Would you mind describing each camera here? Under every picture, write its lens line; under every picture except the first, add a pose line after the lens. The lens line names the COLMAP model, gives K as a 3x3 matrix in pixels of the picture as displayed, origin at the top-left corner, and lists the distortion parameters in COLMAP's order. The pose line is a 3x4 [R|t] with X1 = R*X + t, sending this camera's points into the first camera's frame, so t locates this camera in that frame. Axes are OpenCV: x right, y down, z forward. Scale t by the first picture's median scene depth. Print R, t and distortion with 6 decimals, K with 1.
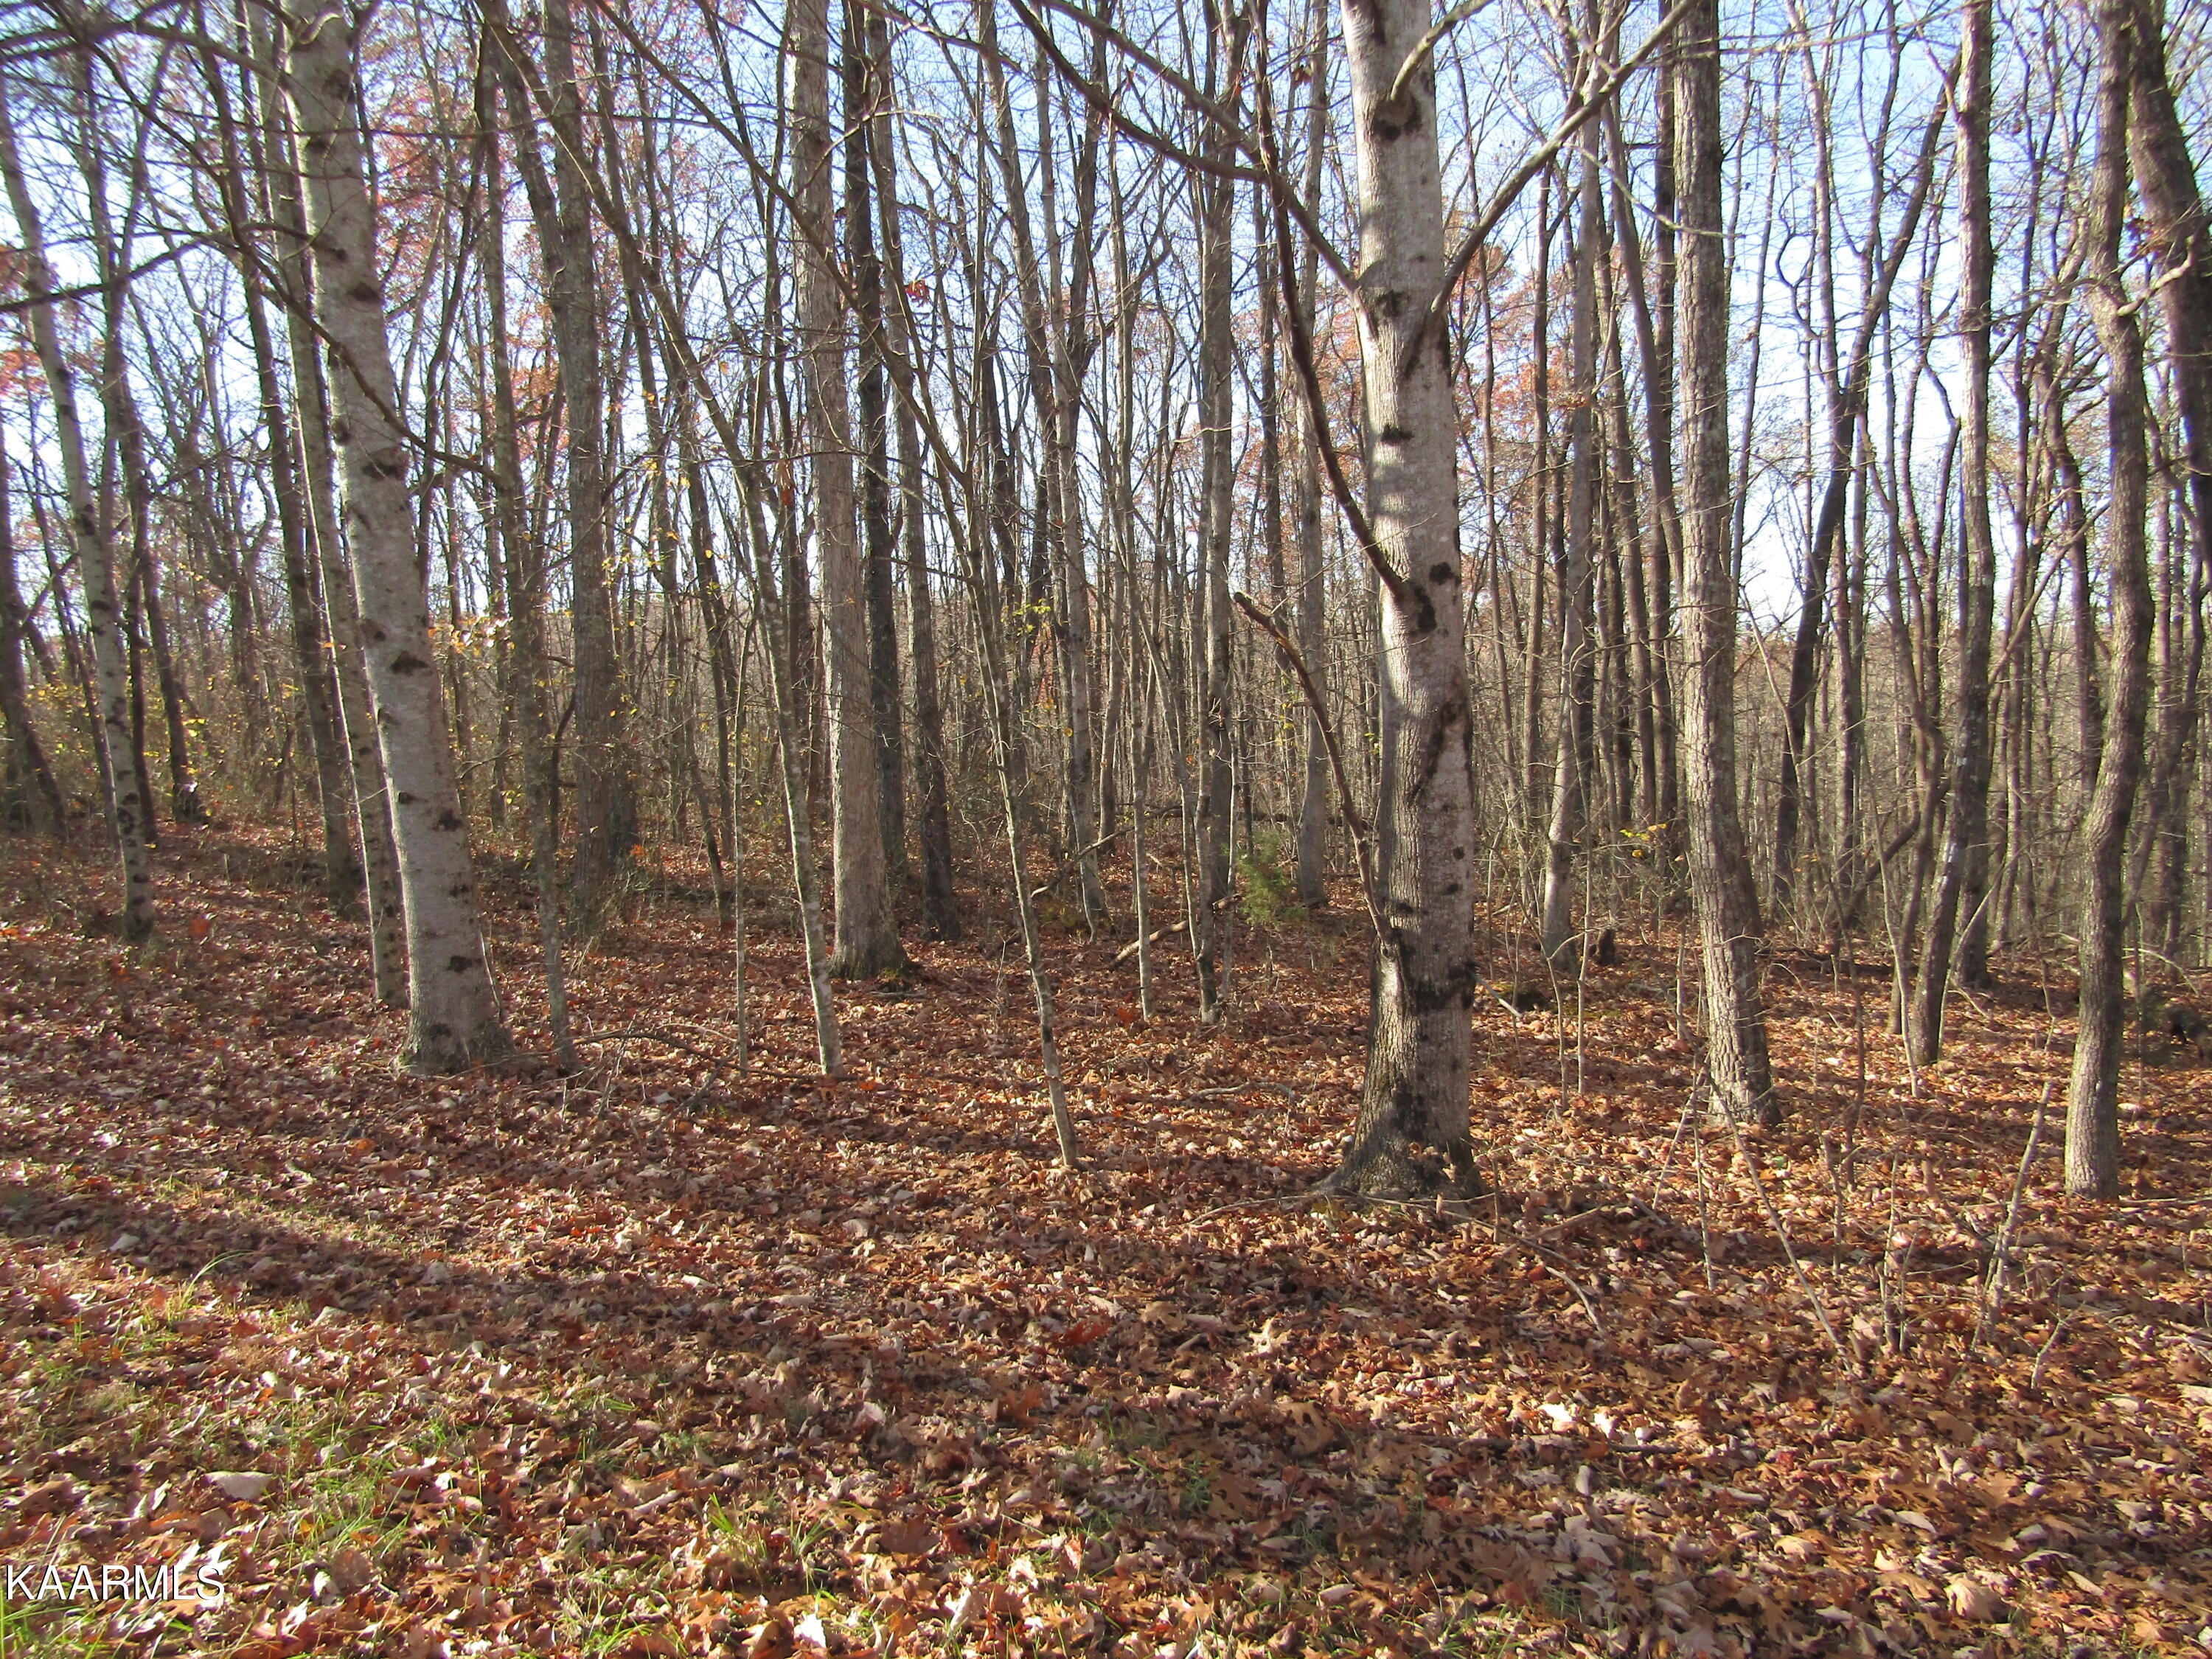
lens RADIAL K [[1572.2, 0, 1102.9], [0, 1572.2, 813.3], [0, 0, 1]] dist [-0.014591, 0.004866]
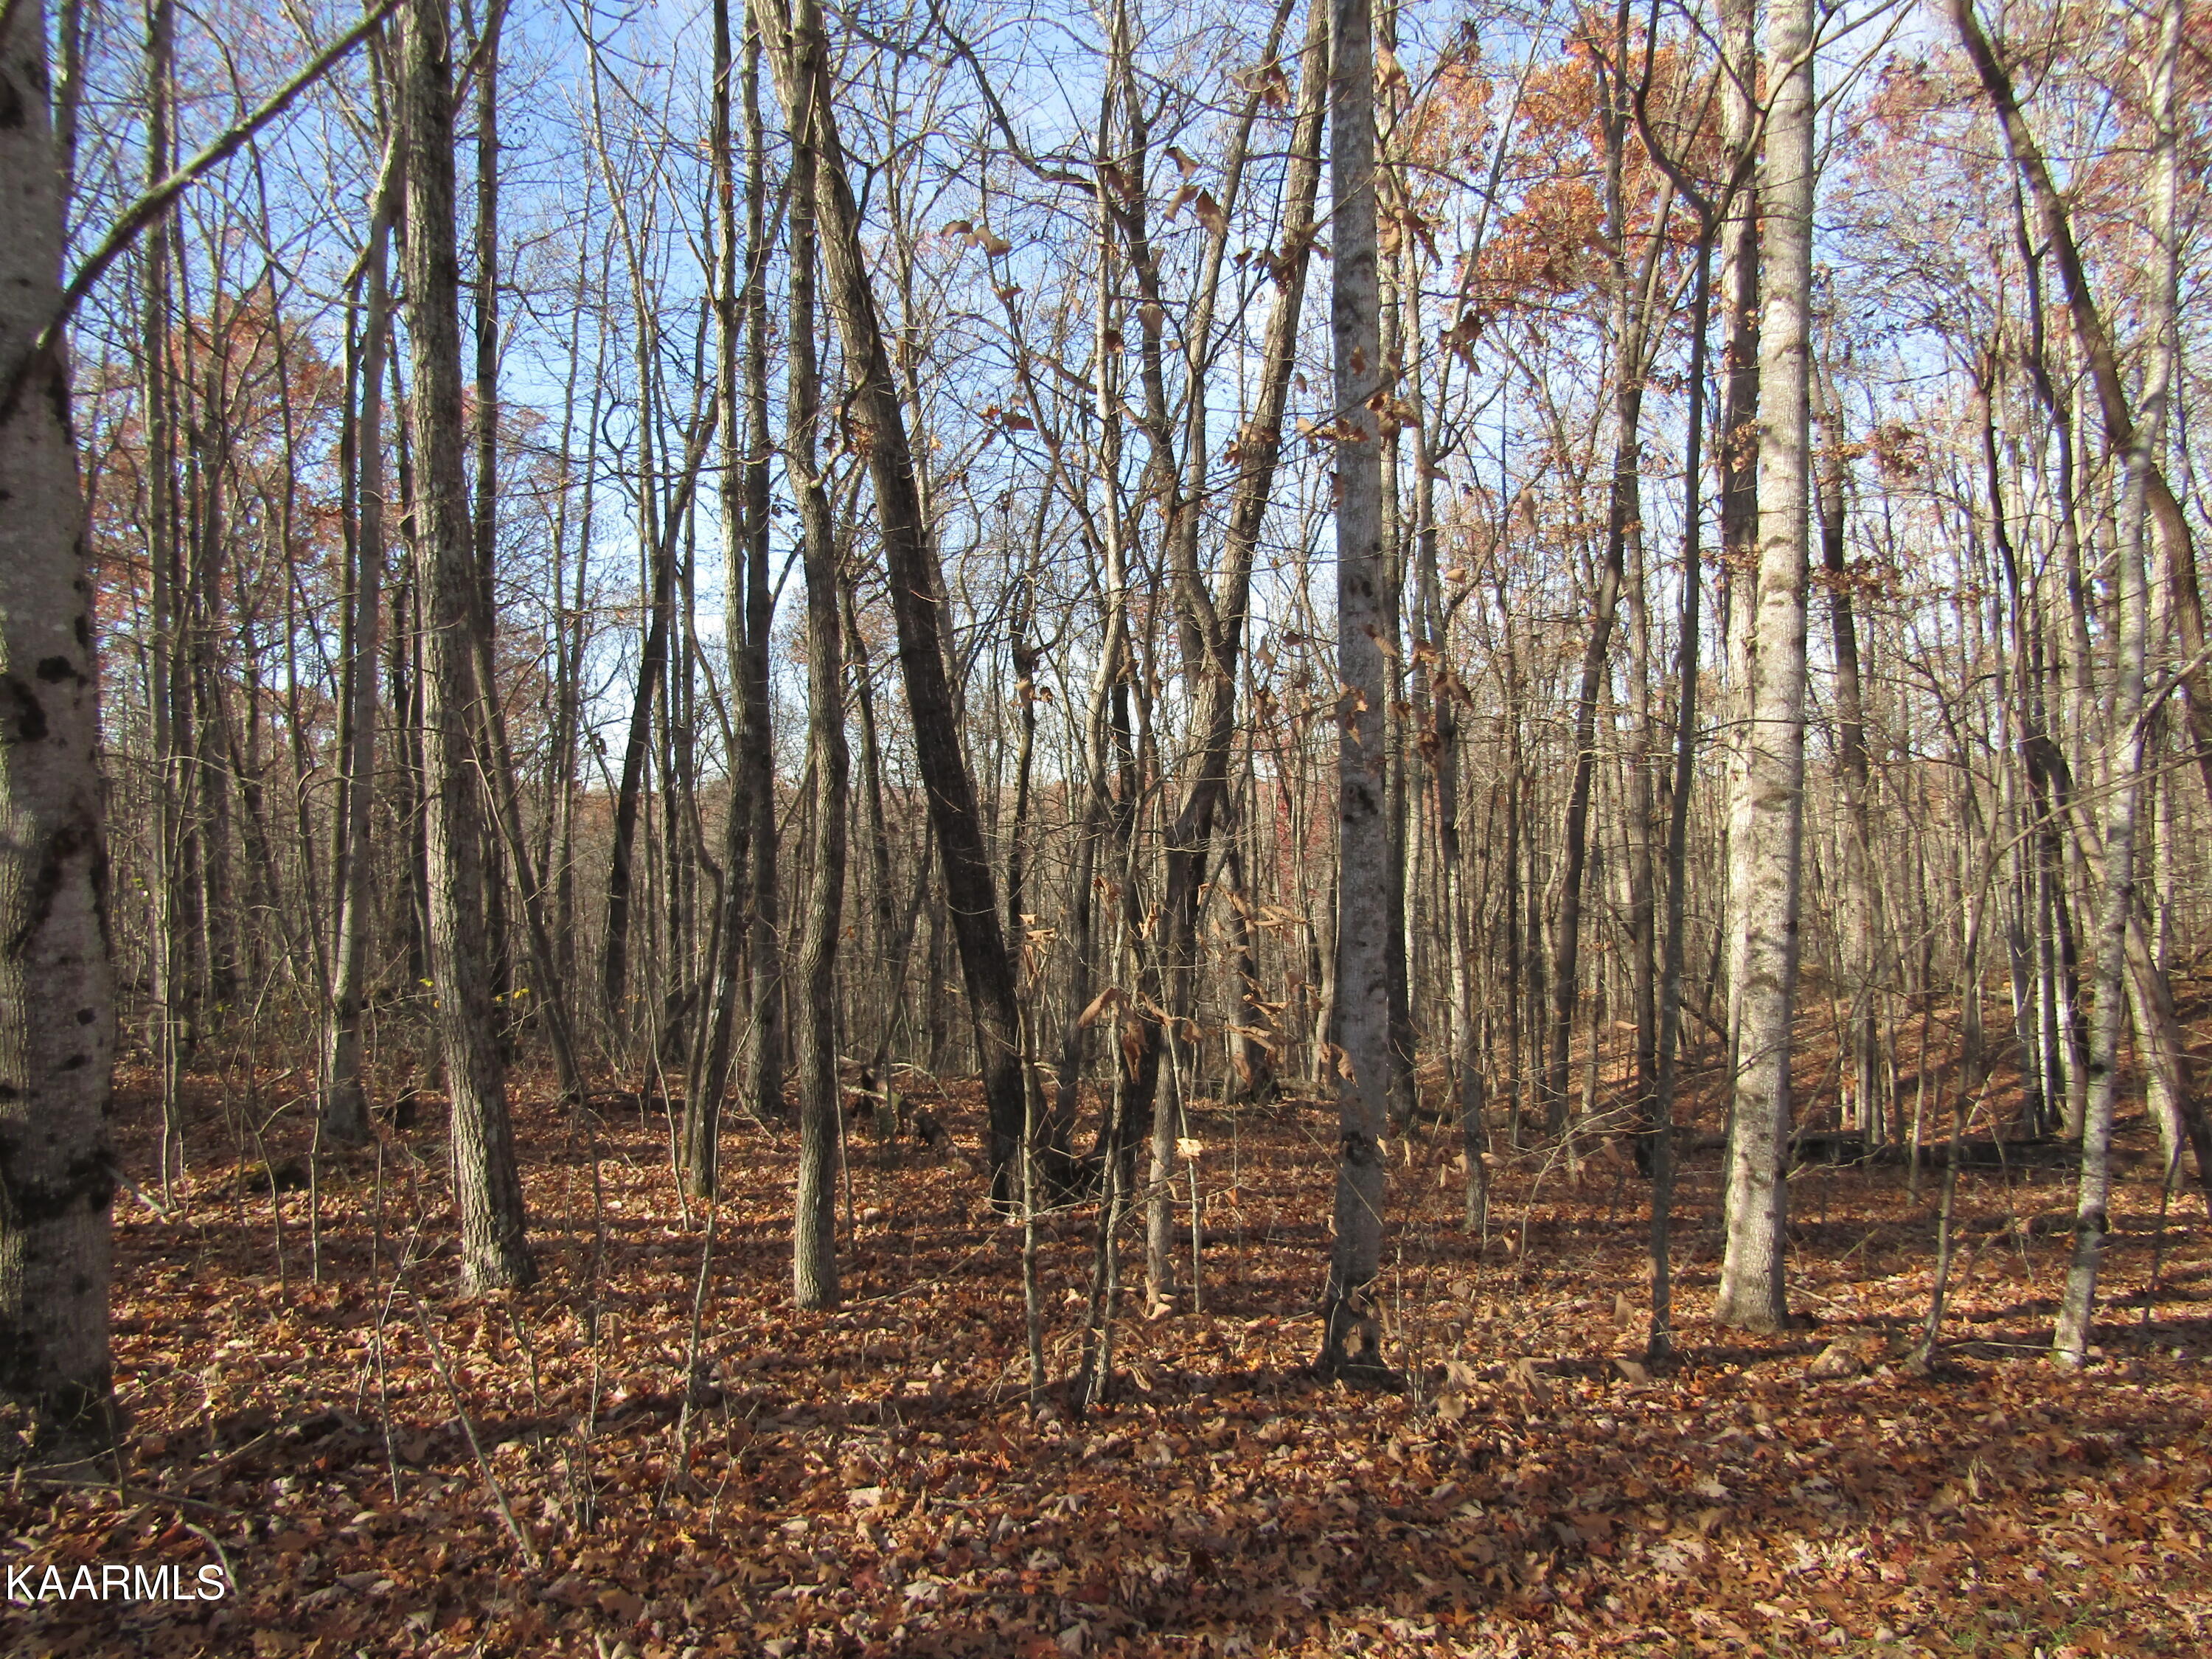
lens RADIAL K [[1568.2, 0, 1109.0], [0, 1568.2, 816.5], [0, 0, 1]] dist [-0.011794, -0.001247]
pose [[0.767556, 0.019926, 0.640672, 0.120269], [0.038963, 0.996218, -0.077664, 0.005978], [-0.639796, 0.084573, 0.763877, 0.047455]]
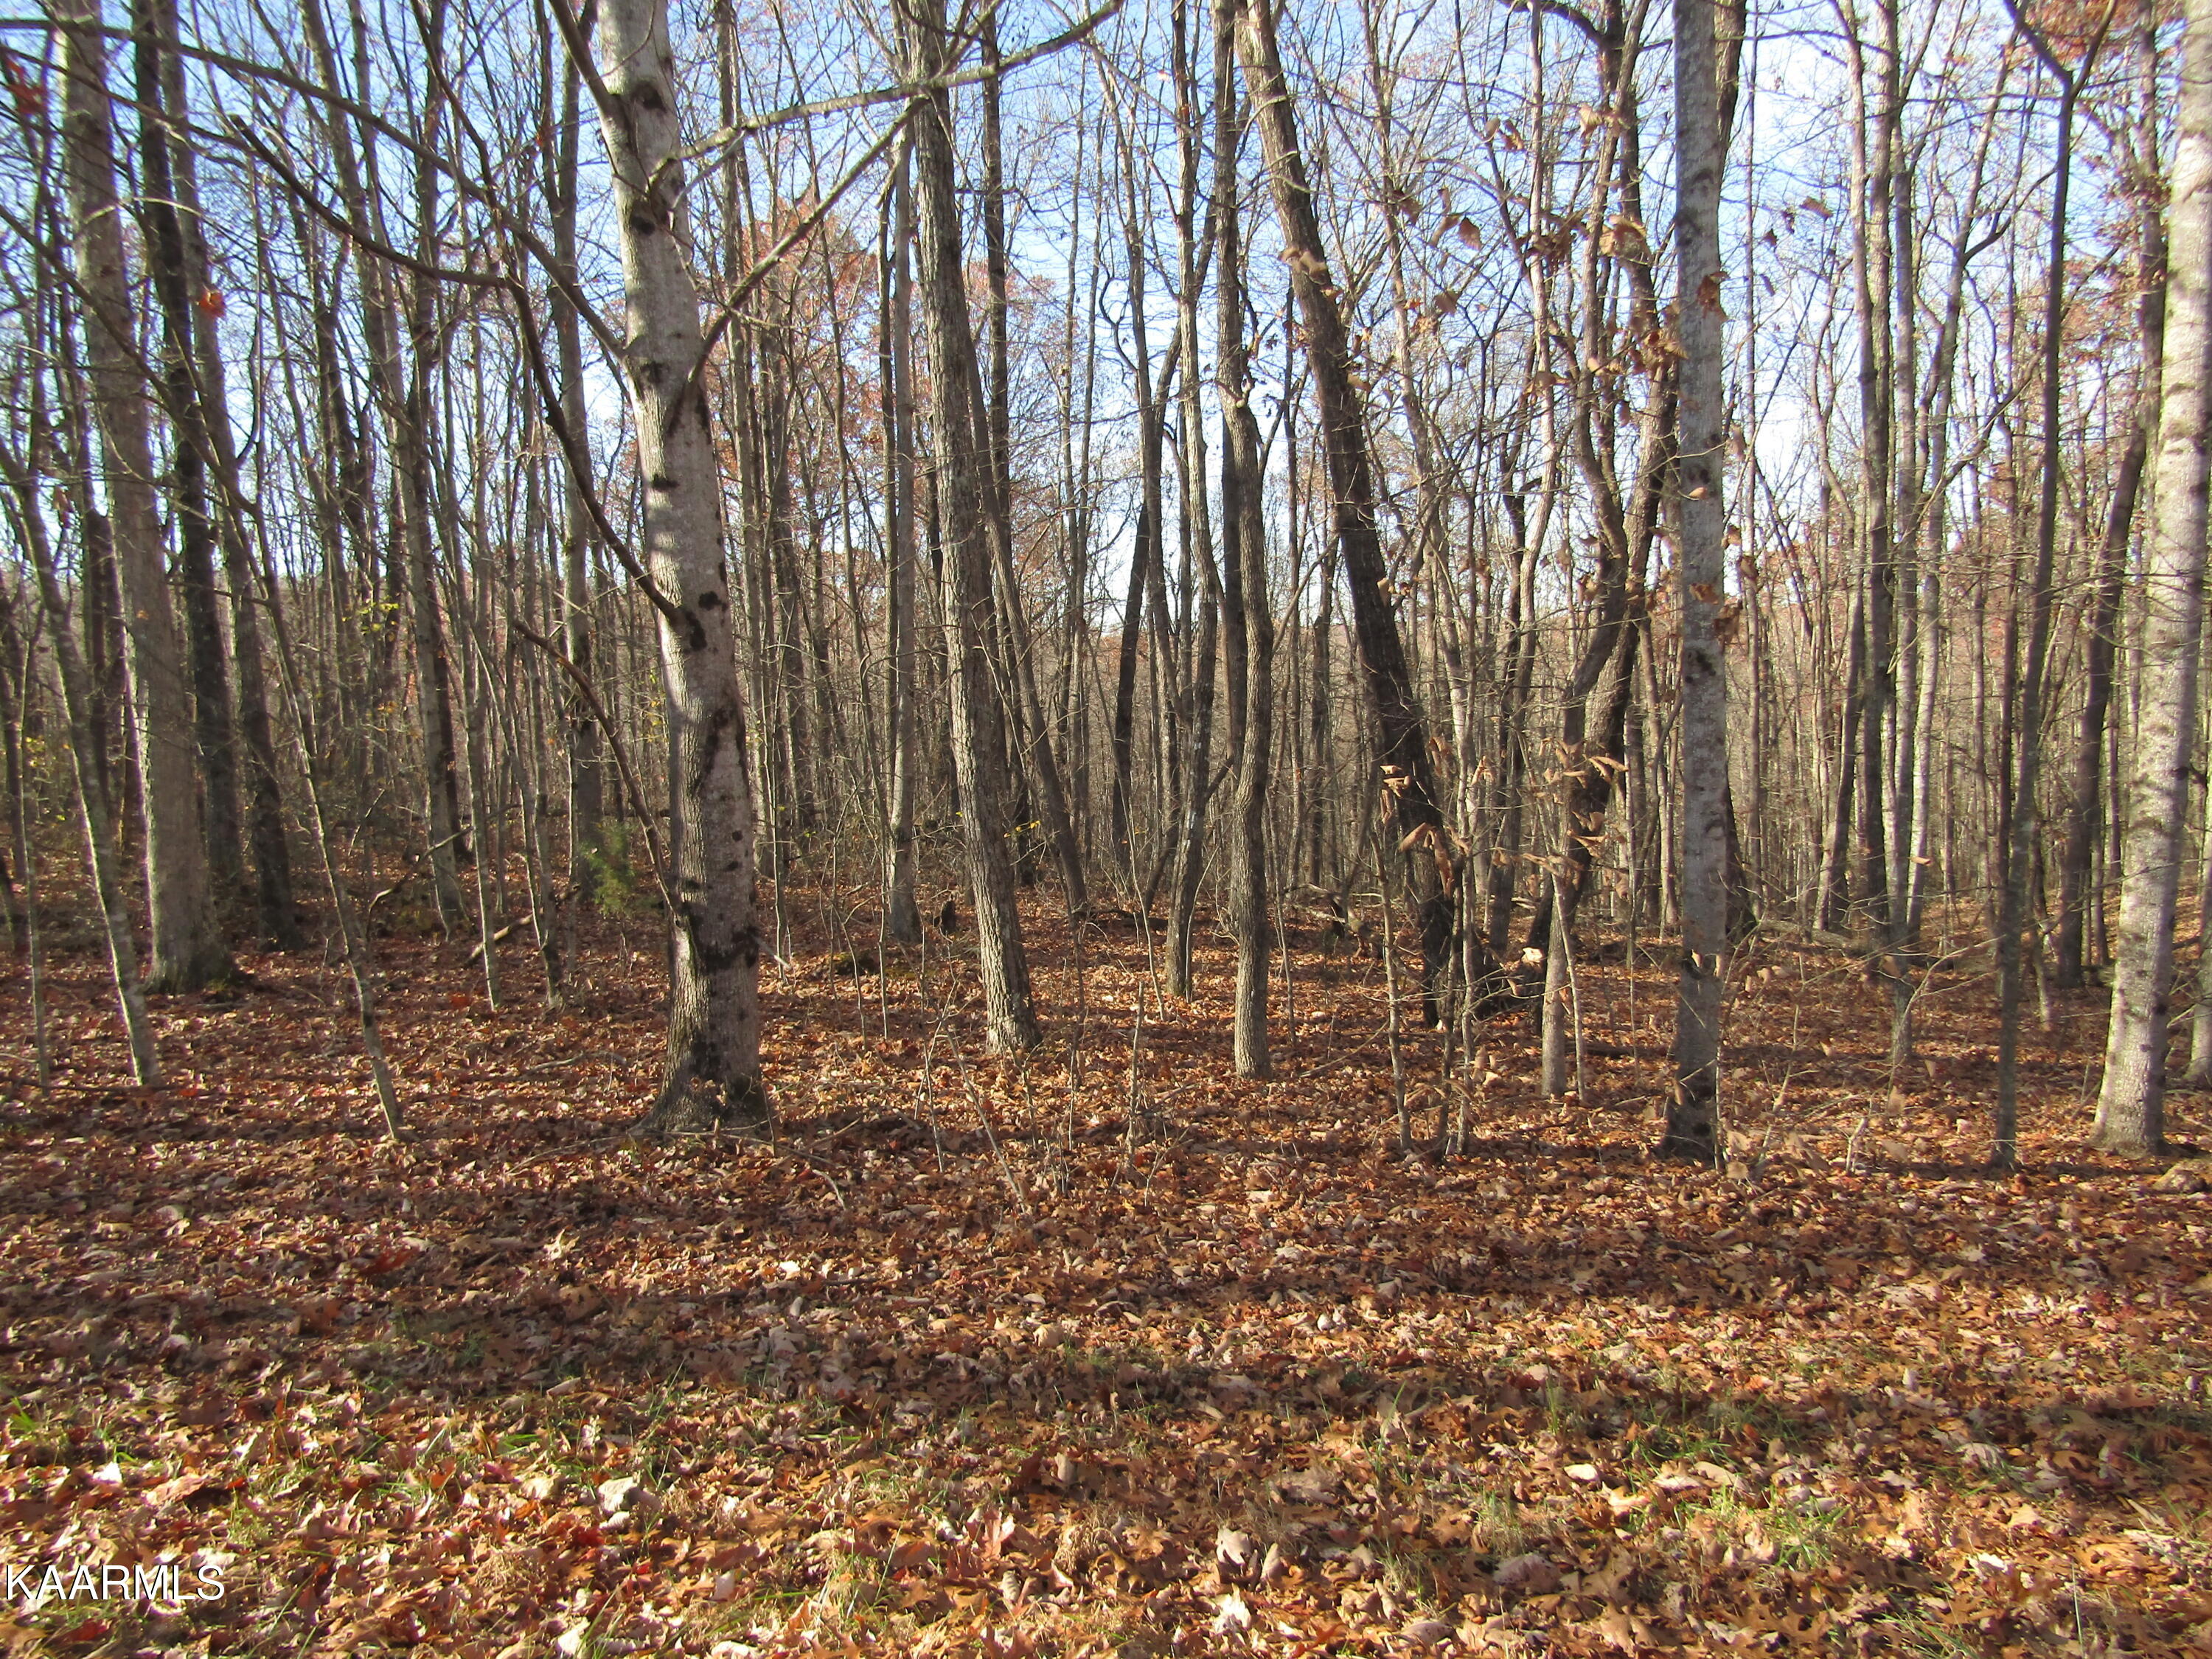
lens RADIAL K [[1572.2, 0, 1102.9], [0, 1572.2, 813.3], [0, 0, 1]] dist [-0.014591, 0.004866]
pose [[0.931877, -0.037964, 0.360782, 0.059218], [0.036134, 0.999277, 0.011819, 0.004493], [-0.360970, 0.002022, 0.932575, -0.214894]]
